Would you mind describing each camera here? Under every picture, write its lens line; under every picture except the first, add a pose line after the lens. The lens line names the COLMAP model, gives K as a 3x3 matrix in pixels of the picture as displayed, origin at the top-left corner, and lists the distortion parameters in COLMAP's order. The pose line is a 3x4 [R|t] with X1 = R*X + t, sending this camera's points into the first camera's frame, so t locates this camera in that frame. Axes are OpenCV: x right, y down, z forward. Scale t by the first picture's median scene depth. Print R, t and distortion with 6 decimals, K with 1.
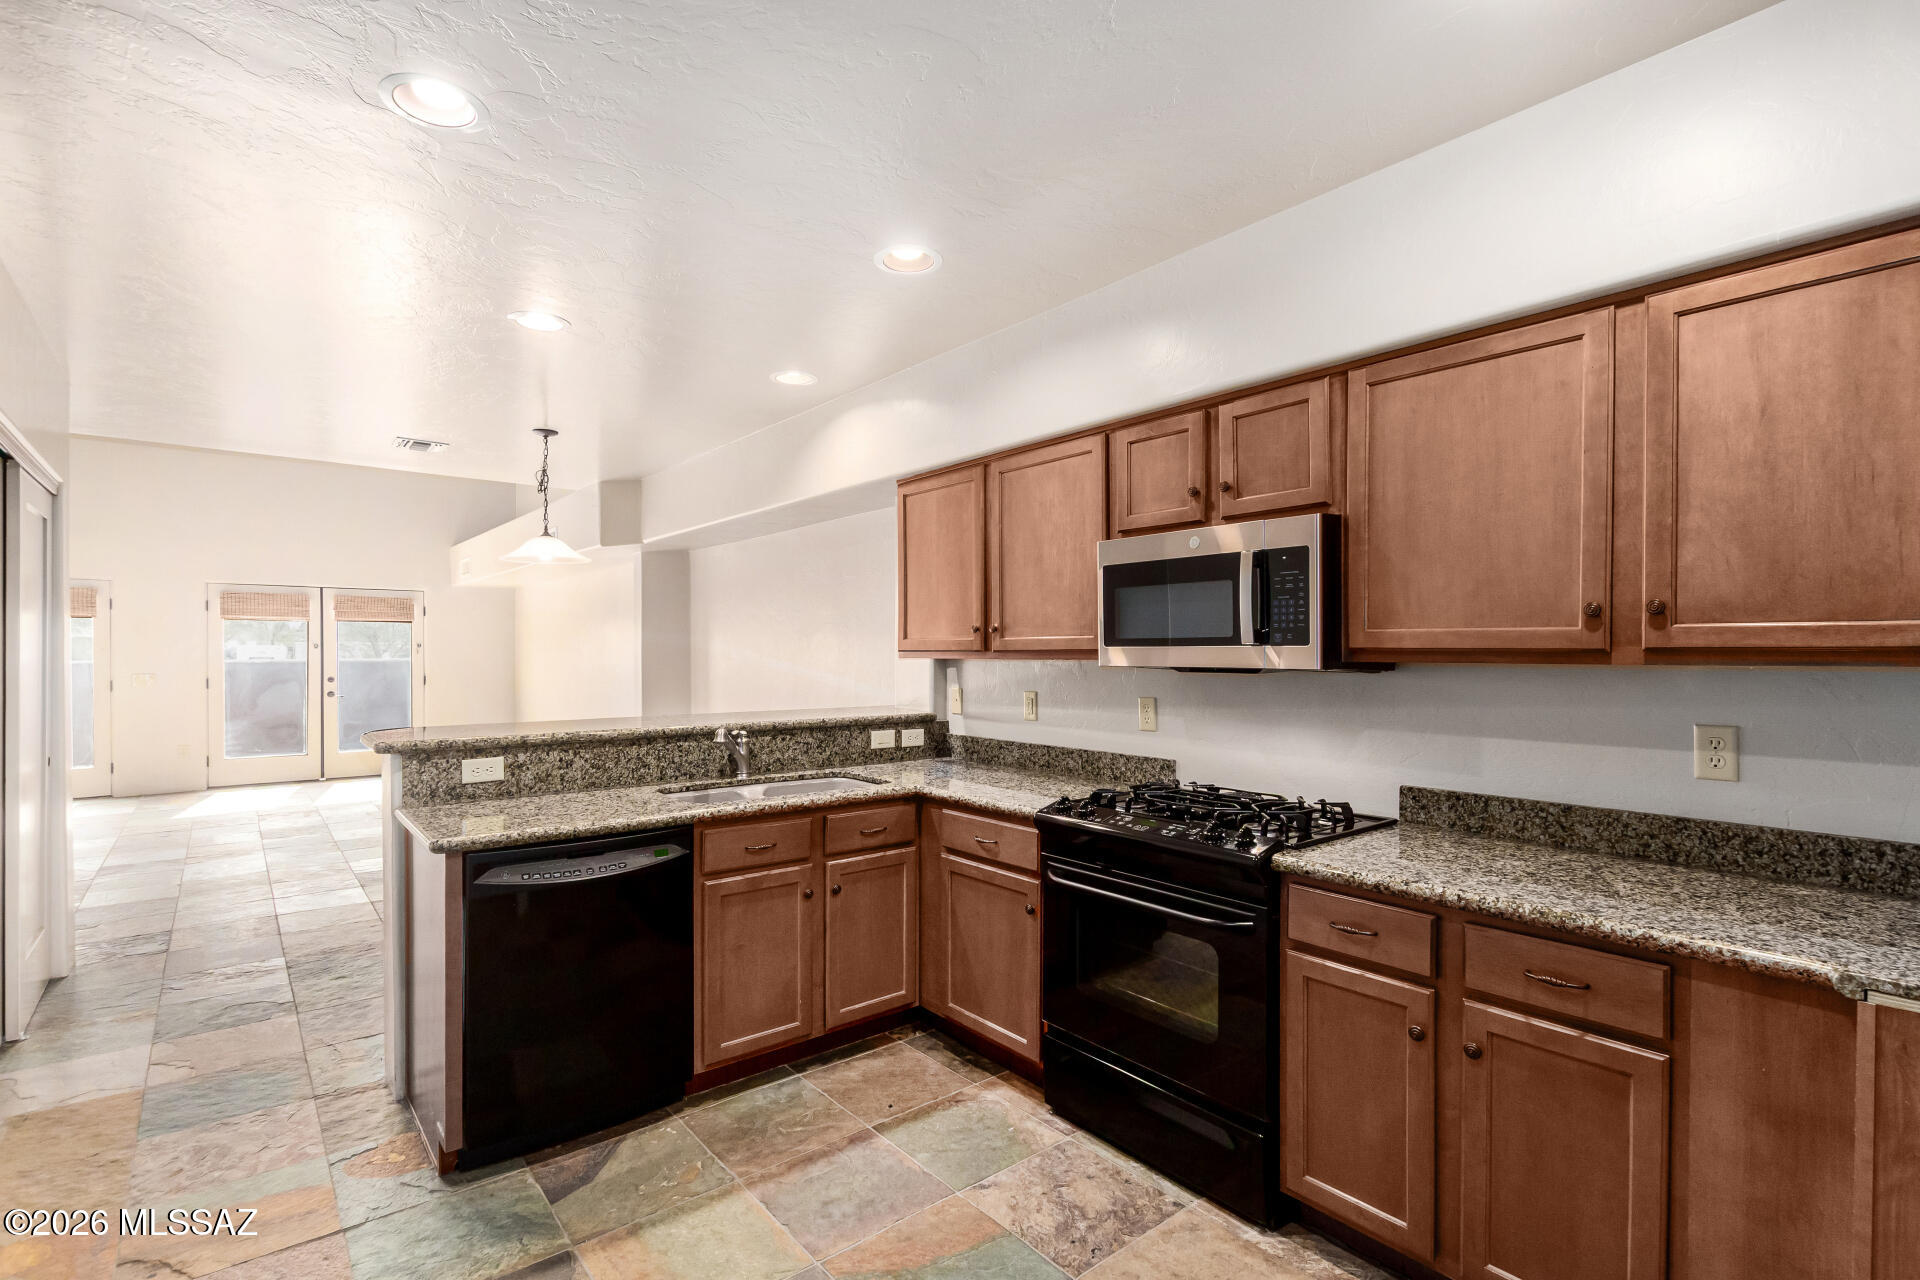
lens RADIAL K [[898.2, 0, 970.7], [0, 898.2, 661.1], [0, 0, 1]] dist [0.004310, 0.000006]
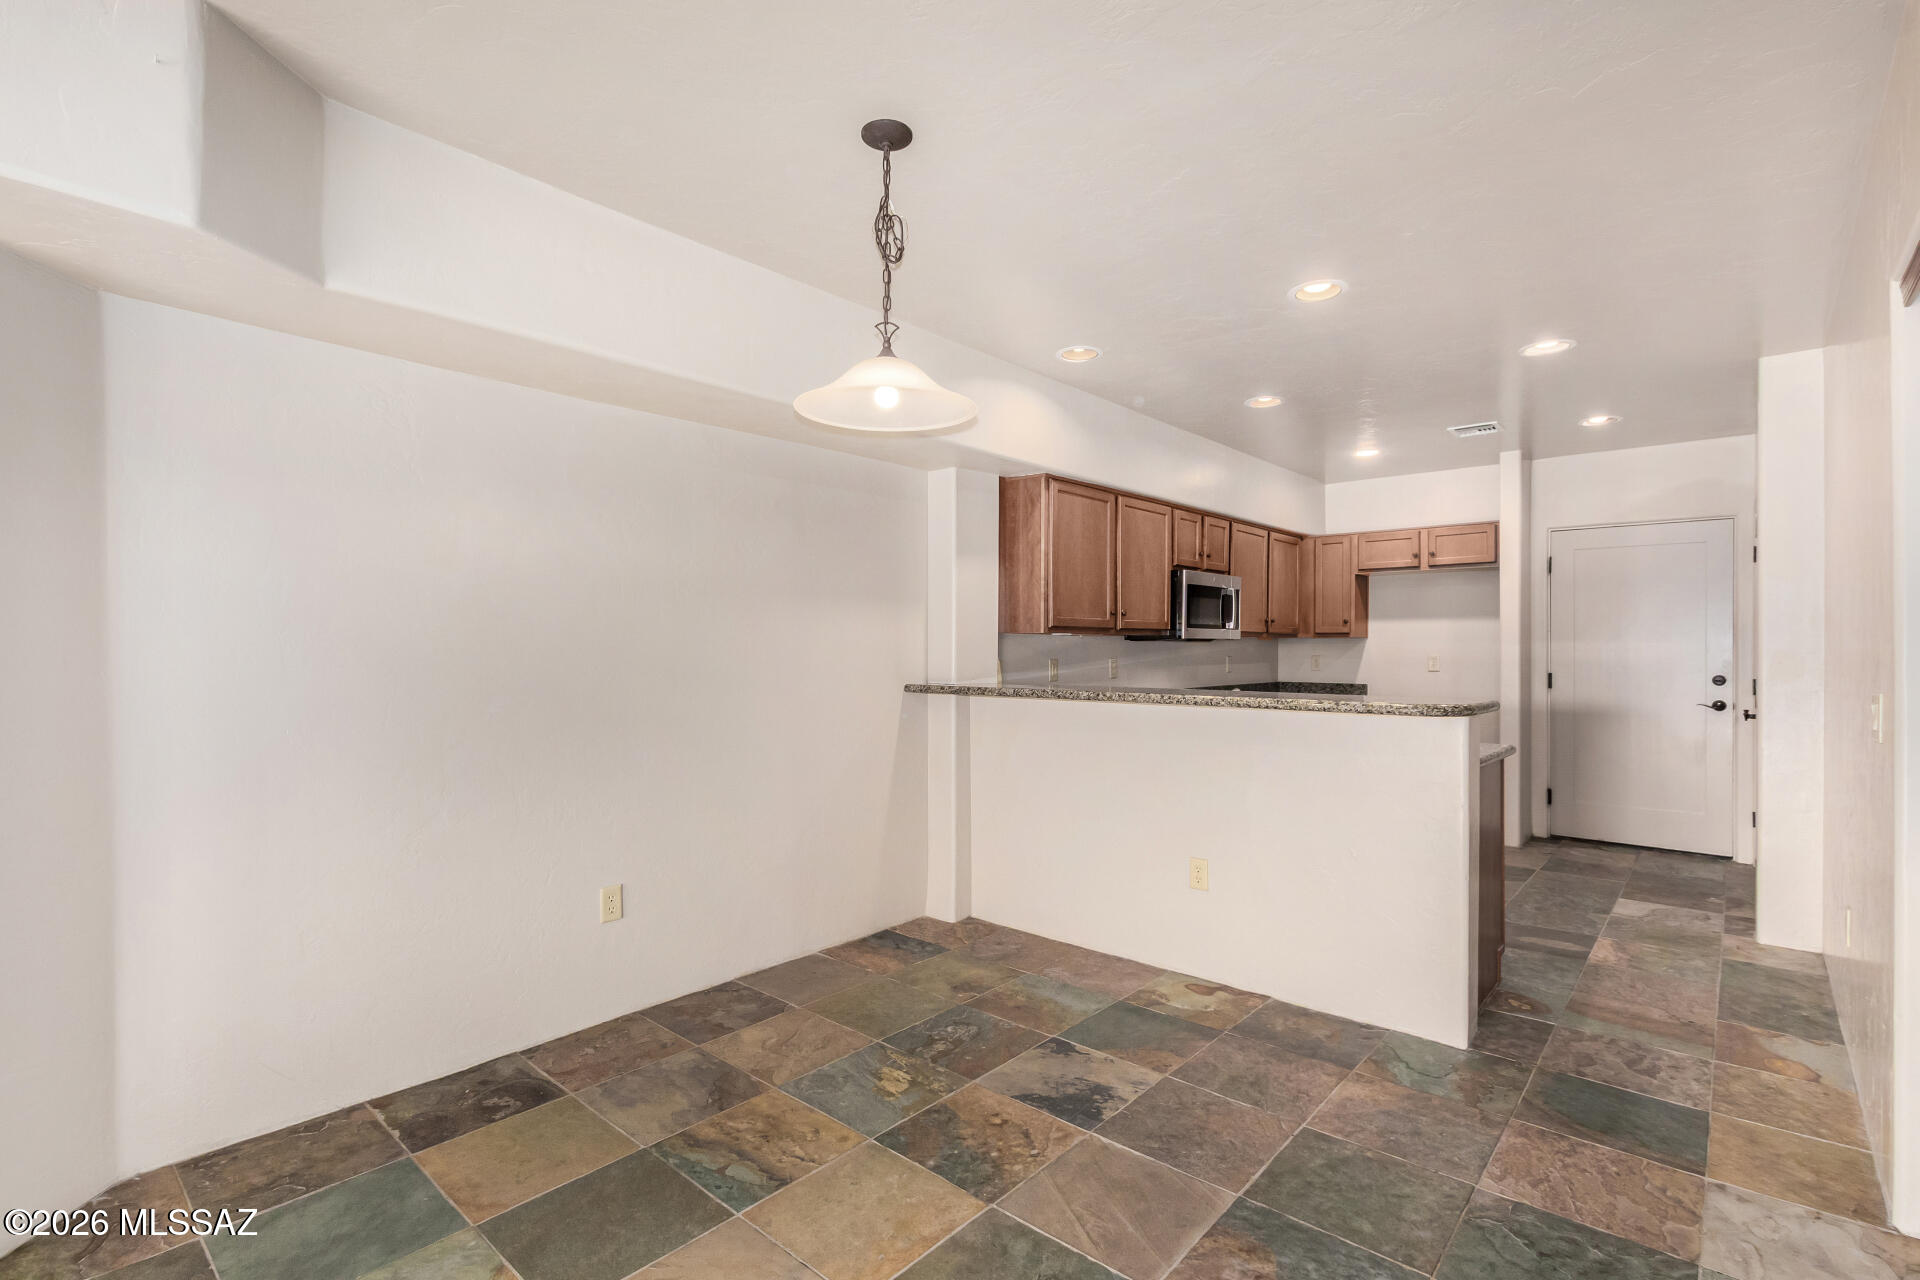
lens RADIAL K [[898.2, 0, 956.1], [0, 898.2, 647.1], [0, 0, 1]] dist [0.004310, 0.000006]
pose [[-0.156067, -0.003363, 0.987741, -1.610187], [0.007442, 0.999962, 0.004581, 0.011229], [-0.987718, 0.008066, -0.156036, 1.778160]]
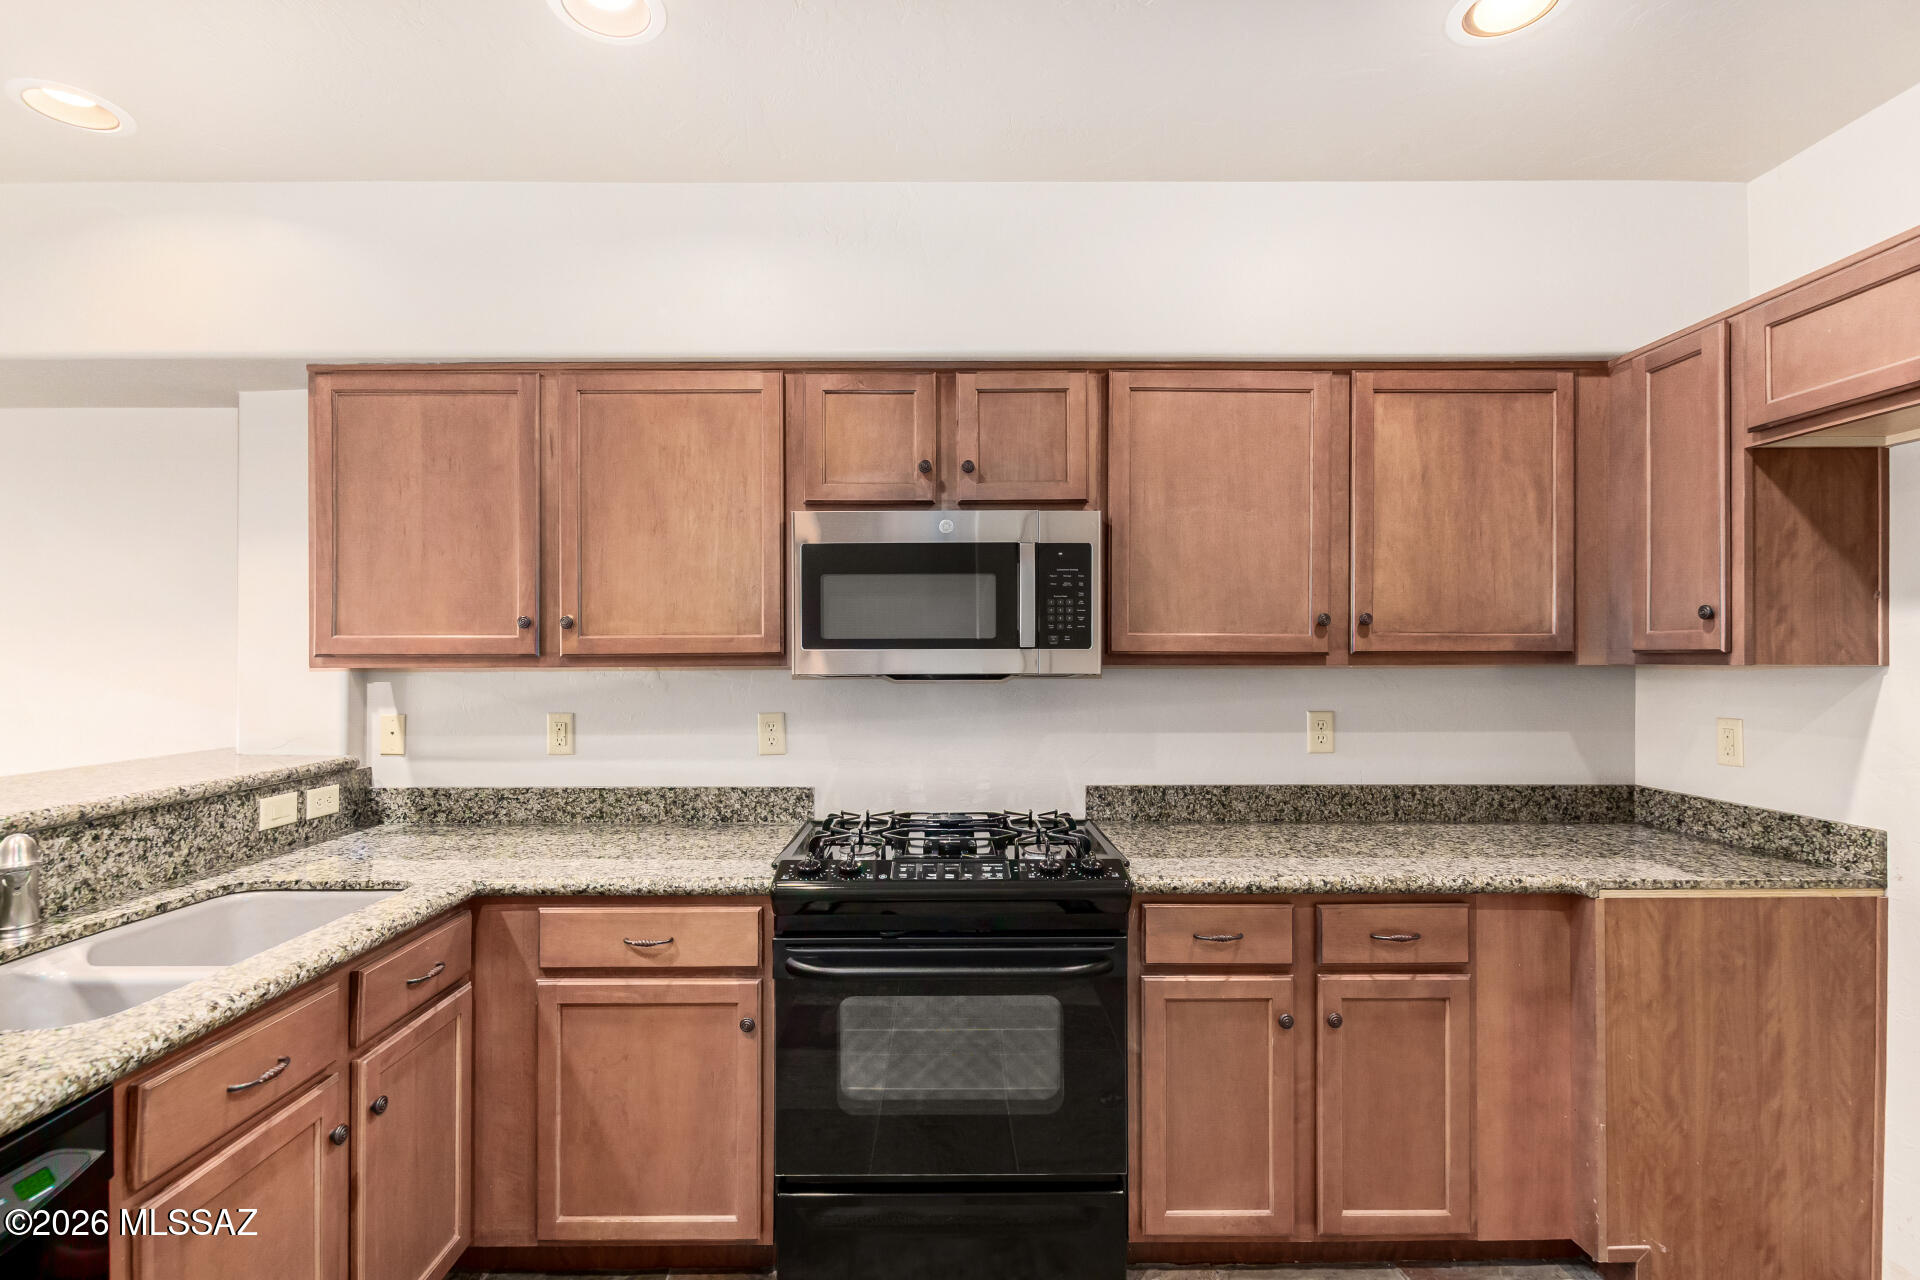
lens RADIAL K [[898.2, 0, 946.8], [0, 898.2, 650.5], [0, 0, 1]] dist [0.004310, 0.000006]
pose [[0.634745, 0.001696, 0.772720, -0.372703], [0.010447, 0.999887, -0.010776, -0.005670], [-0.772651, 0.014913, 0.634655, 0.424299]]
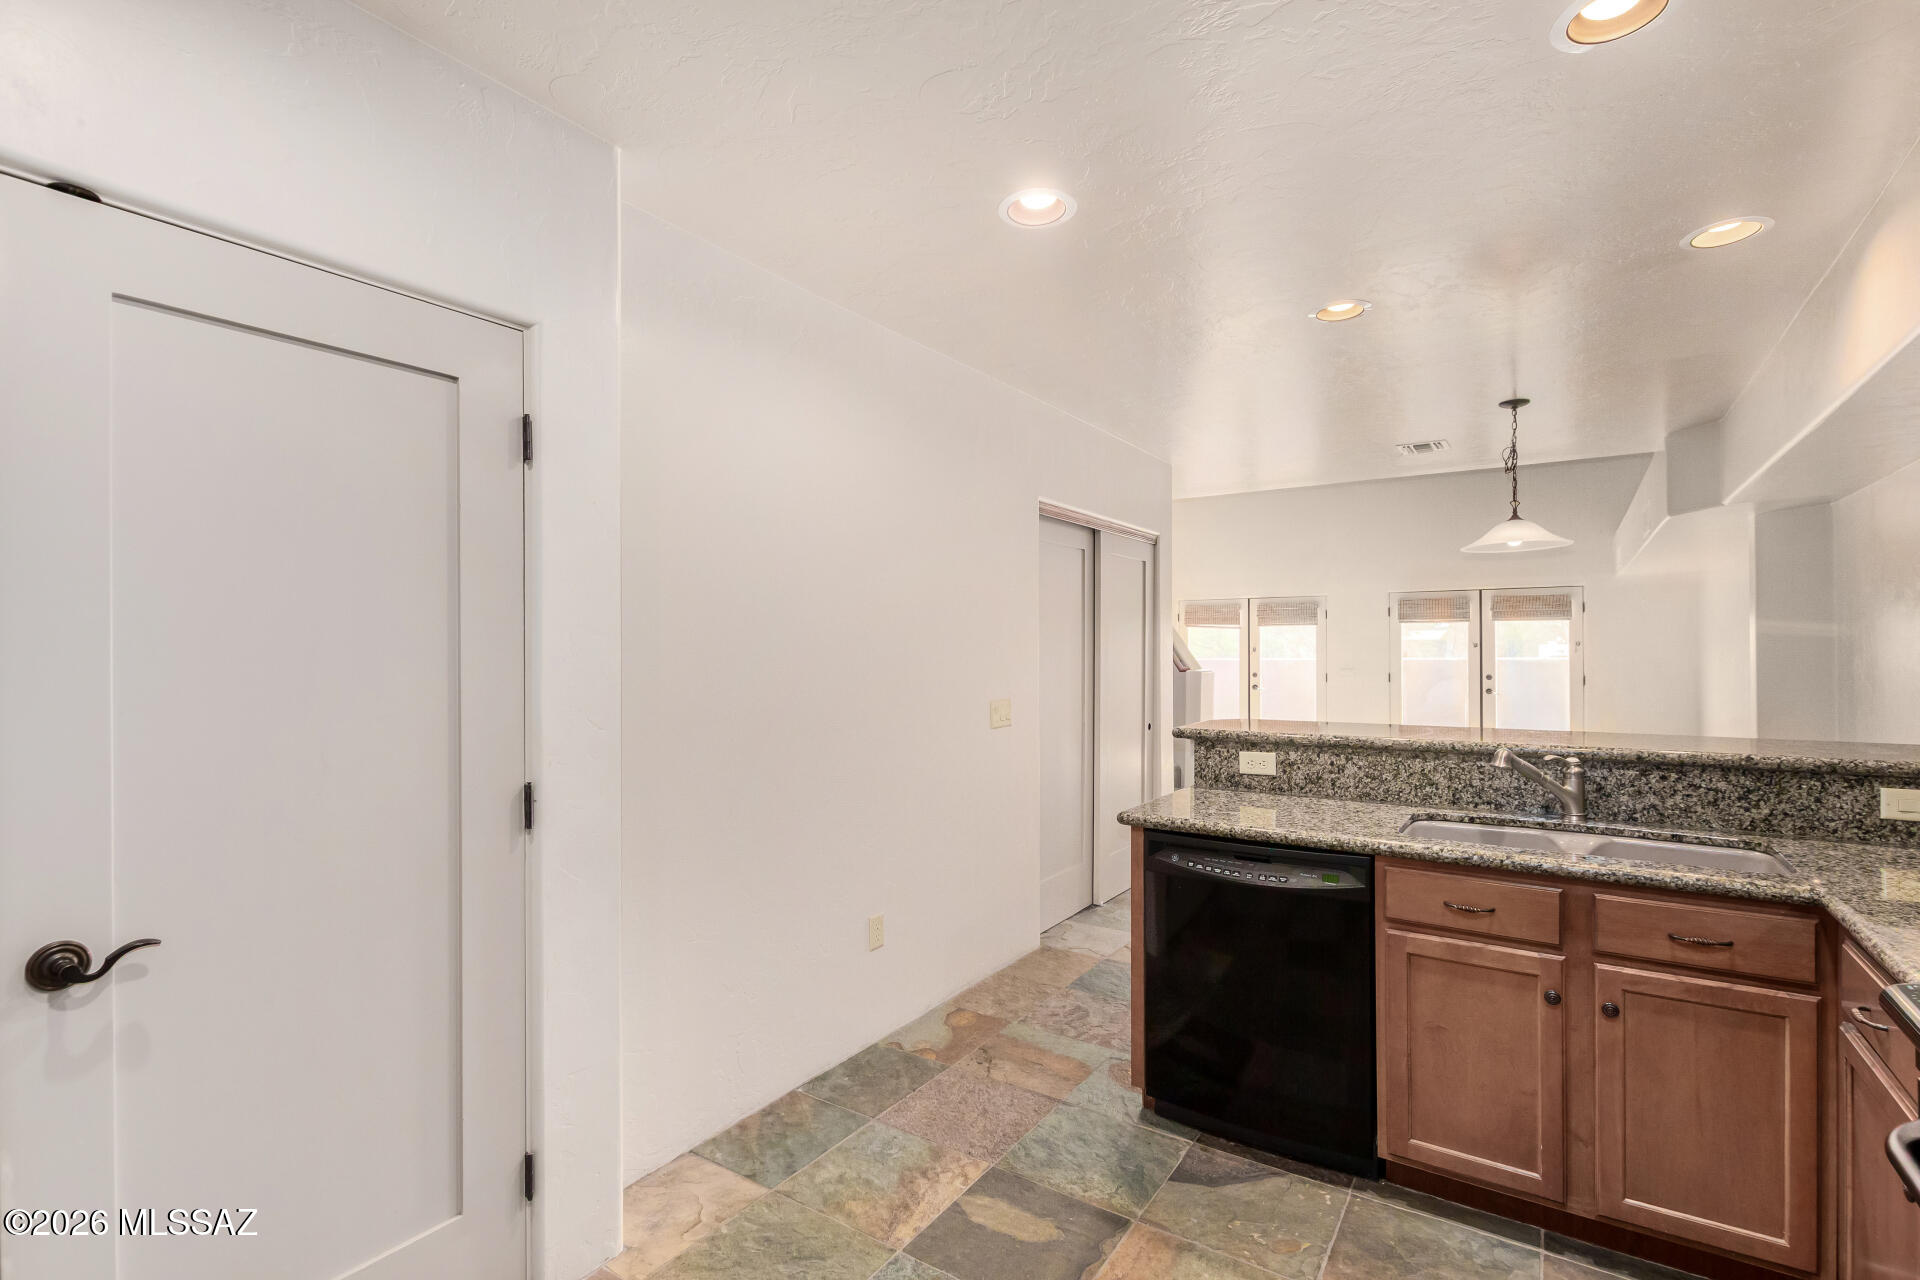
lens RADIAL K [[898.2, 0, 948.5], [0, 898.2, 648.6], [0, 0, 1]] dist [0.004310, 0.000006]
pose [[0.279136, -0.005080, -0.960238, 0.375215], [-0.006960, 0.999949, -0.007313, -0.002674], [0.960226, 0.008724, 0.279086, 0.368616]]
